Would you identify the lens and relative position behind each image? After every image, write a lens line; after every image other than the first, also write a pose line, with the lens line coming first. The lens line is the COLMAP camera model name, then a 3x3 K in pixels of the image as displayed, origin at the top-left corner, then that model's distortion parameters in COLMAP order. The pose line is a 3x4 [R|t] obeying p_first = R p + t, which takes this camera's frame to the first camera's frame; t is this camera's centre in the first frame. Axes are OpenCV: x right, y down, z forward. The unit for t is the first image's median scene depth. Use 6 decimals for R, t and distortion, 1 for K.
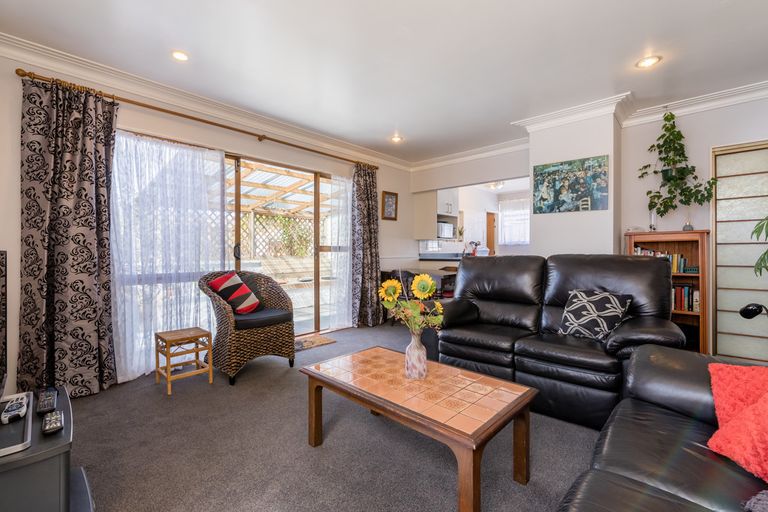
lens RADIAL K [[335.4, 0, 370.8], [0, 335.4, 252.2], [0, 0, 1]] dist [-0.005746, -0.000596]
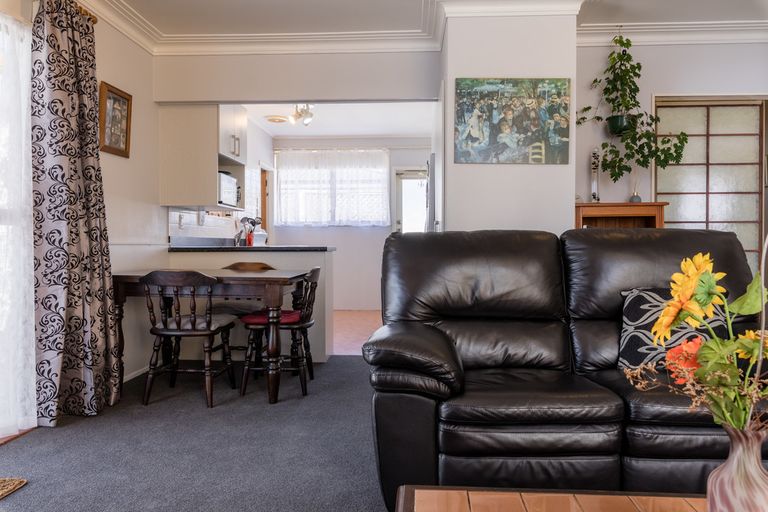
lens RADIAL K [[549.1, 0, 388.8], [0, 549.1, 252.0], [0, 0, 1]] dist [0.001019, -0.000305]
pose [[0.750854, -0.002564, 0.660463, -0.206893], [-0.004768, 0.999945, 0.009302, 0.027594], [-0.660451, -0.010133, 0.750801, 0.364192]]
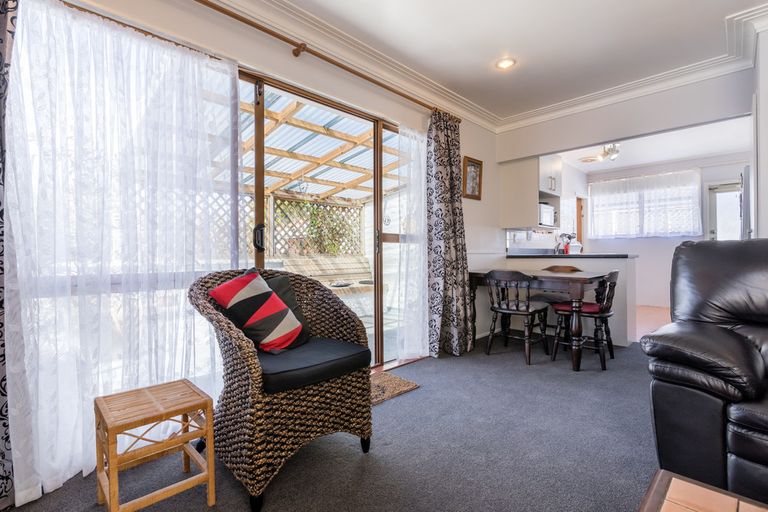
lens RADIAL K [[360.7, 0, 386.0], [0, 360.7, 253.3], [0, 0, 1]] dist [-0.005370, -0.000269]
pose [[0.999898, -0.001235, -0.014244, -0.163720], [0.001200, 0.999996, -0.002429, 0.027072], [0.014247, 0.002411, 0.999896, 0.362920]]
